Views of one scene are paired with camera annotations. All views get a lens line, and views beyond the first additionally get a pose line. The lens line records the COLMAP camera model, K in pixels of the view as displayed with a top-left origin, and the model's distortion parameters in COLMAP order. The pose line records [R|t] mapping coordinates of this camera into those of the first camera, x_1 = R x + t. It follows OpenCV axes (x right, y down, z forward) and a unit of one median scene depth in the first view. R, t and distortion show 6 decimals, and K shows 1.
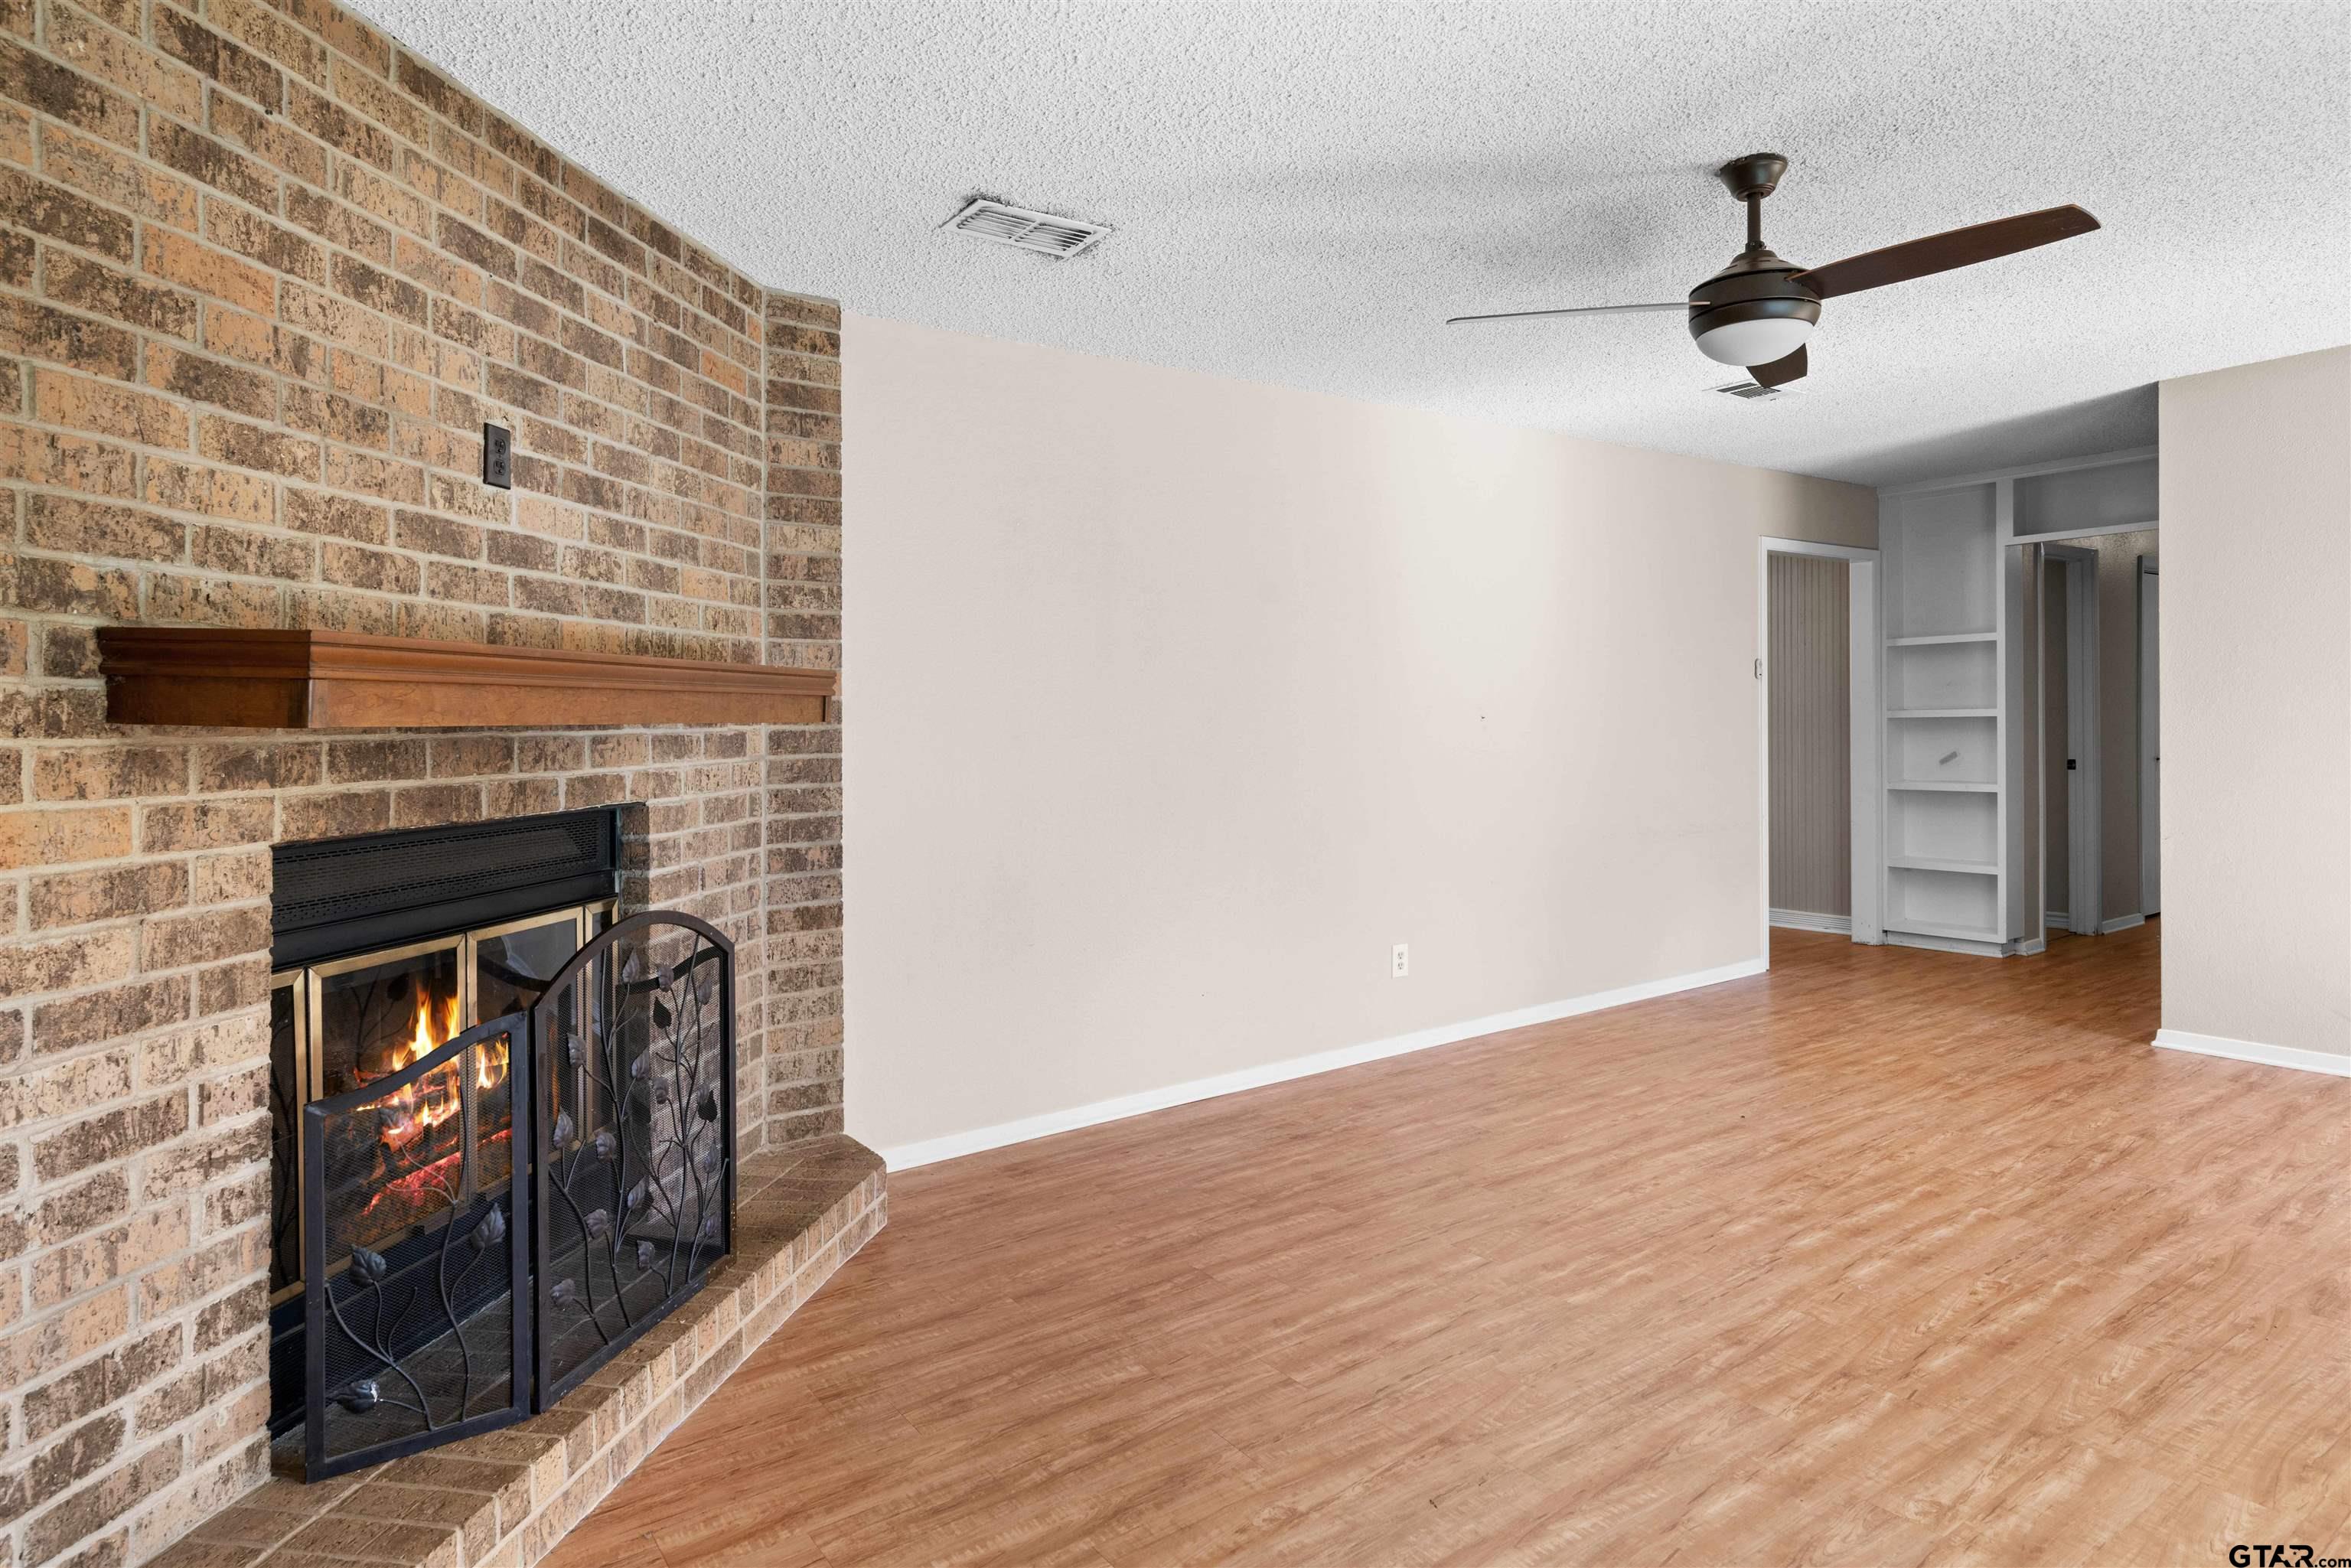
lens RADIAL K [[1370.8, 0, 1145.4], [0, 1370.8, 773.6], [0, 0, 1]] dist [0.003258, 0.001268]
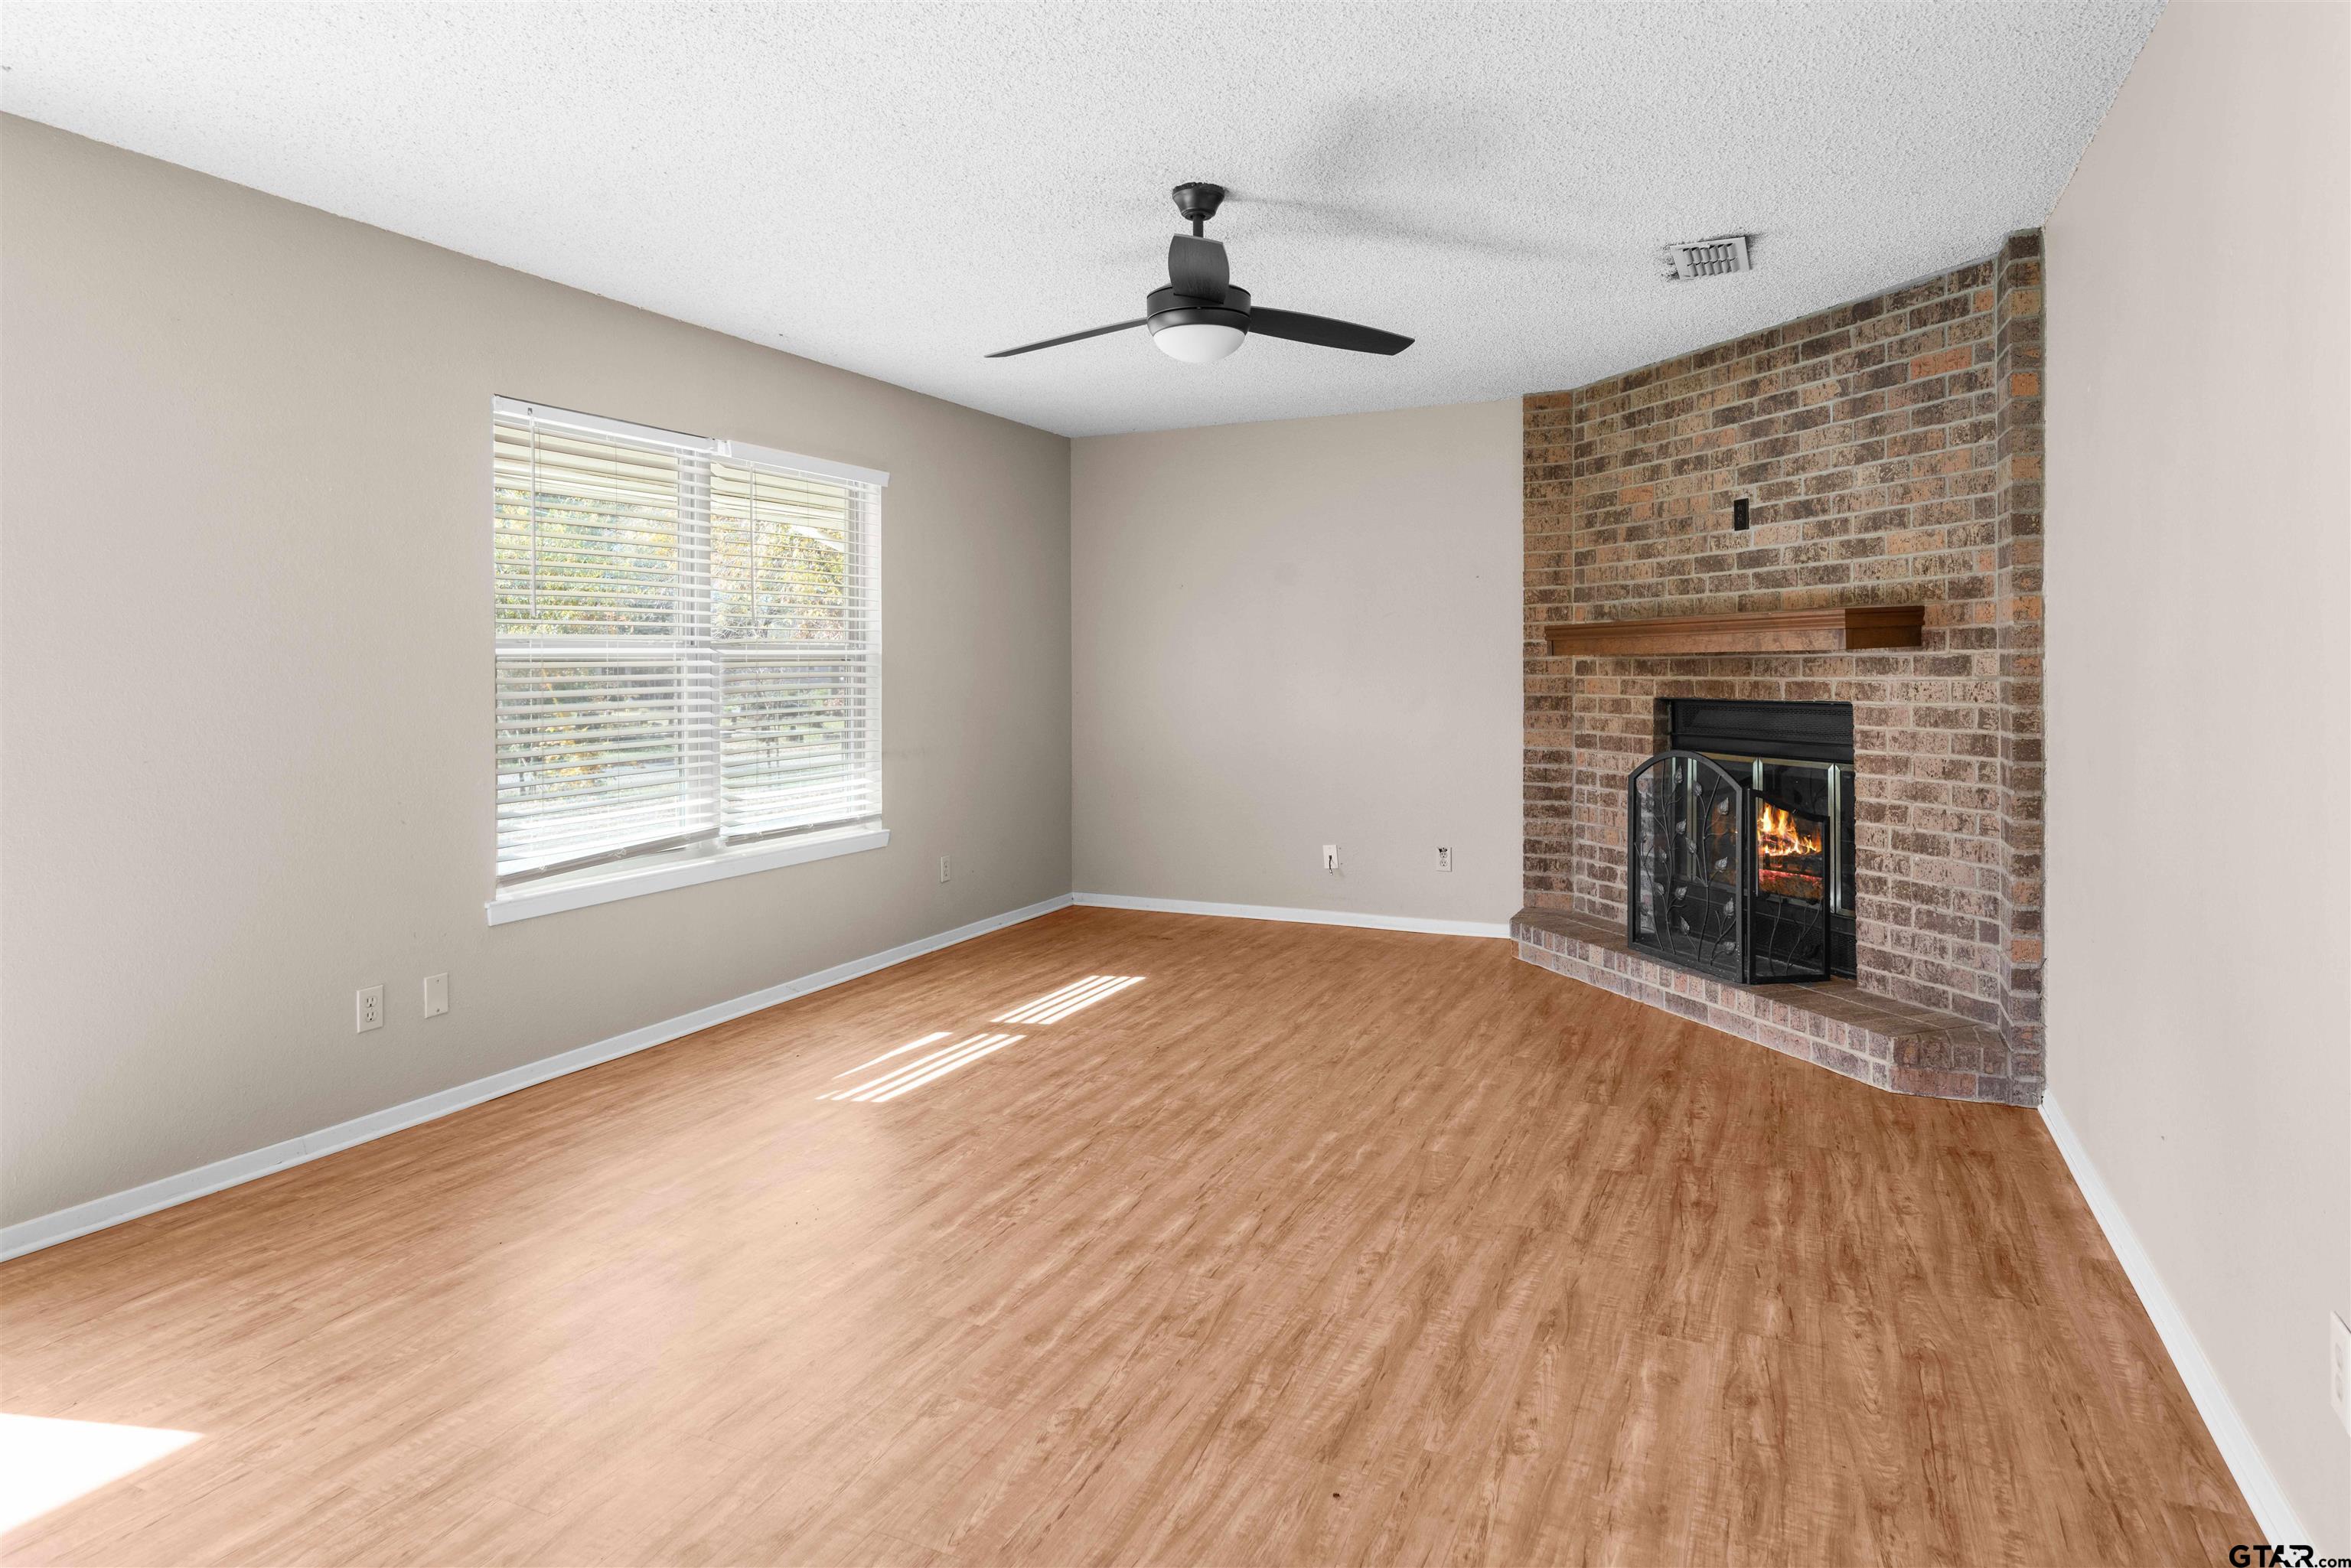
lens RADIAL K [[1339.6, 0, 1167.0], [0, 1339.6, 736.1], [0, 0, 1]] dist [0.001770, 0.000777]
pose [[-0.875653, 0.051263, -0.480212, 1.152444], [0.007045, 0.995601, 0.093434, -0.098030], [0.482889, 0.078433, -0.872162, 2.240857]]
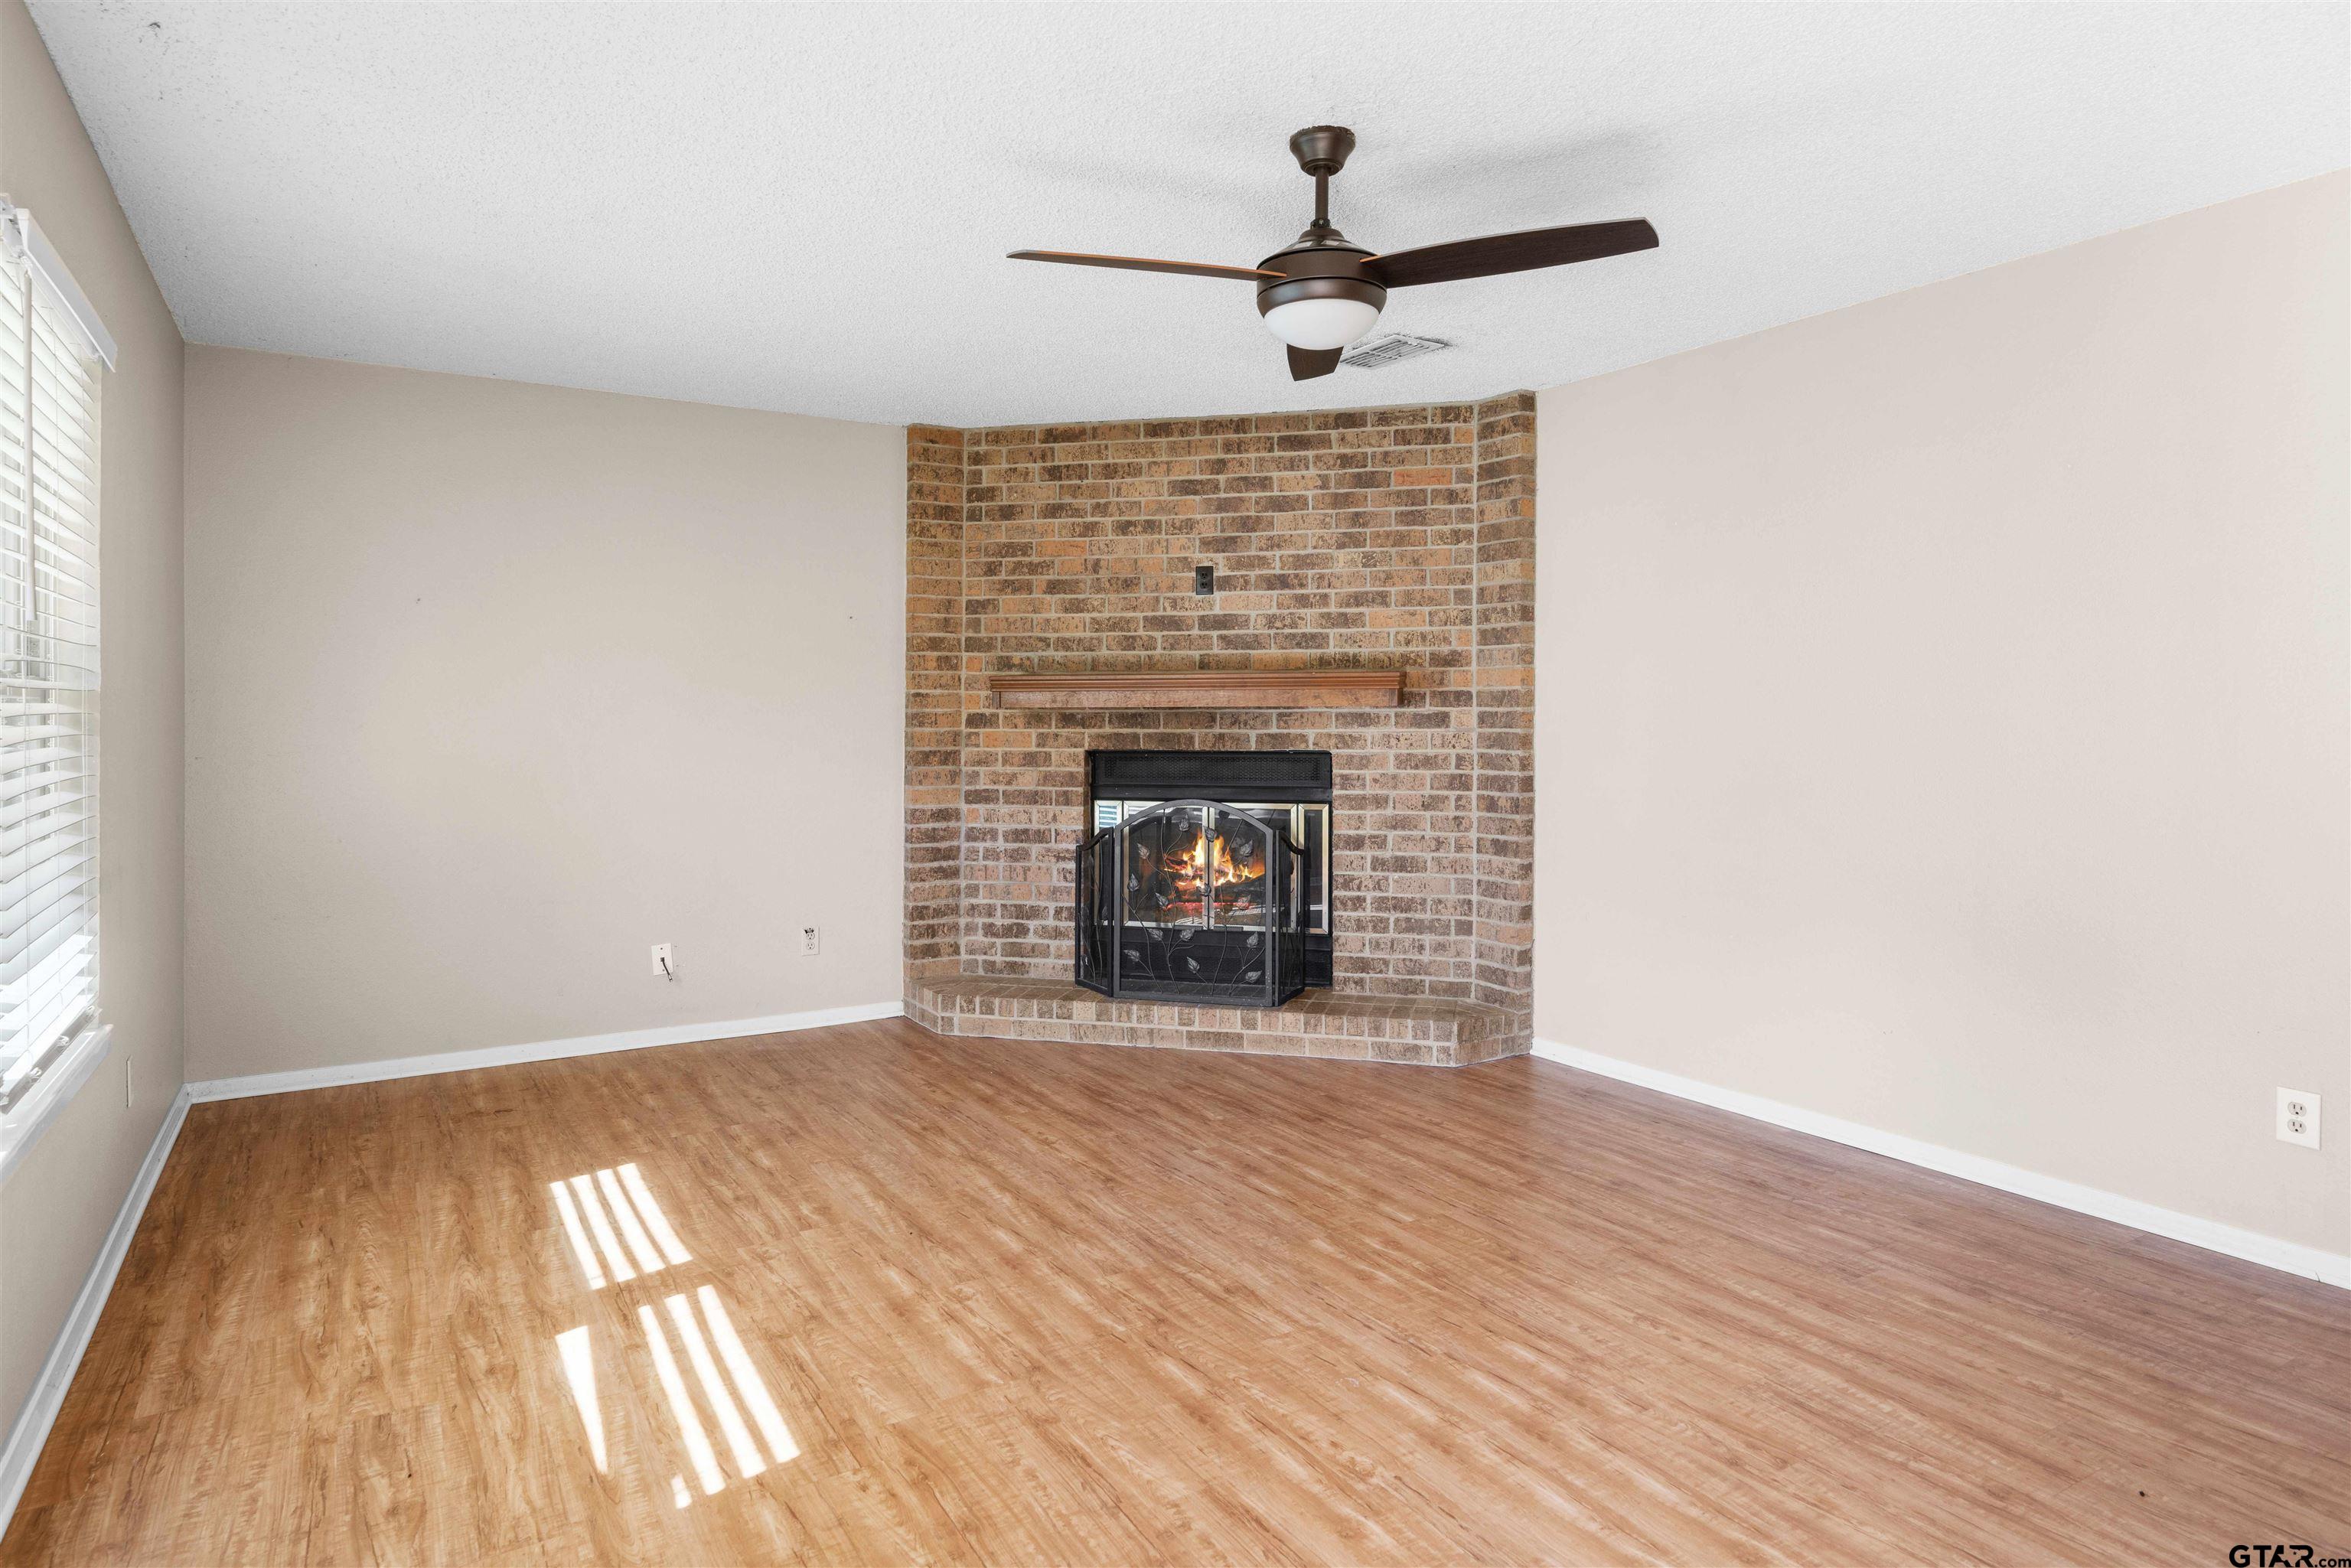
lens RADIAL K [[1317.1, 0, 1171.4], [0, 1317.1, 775.9], [0, 0, 1]] dist [0.002961, 0.000776]
pose [[-0.081946, 0.066616, -0.994408, 1.549286], [-0.034576, 0.996973, 0.069637, -0.066886], [0.996037, 0.040089, -0.079394, 1.095366]]
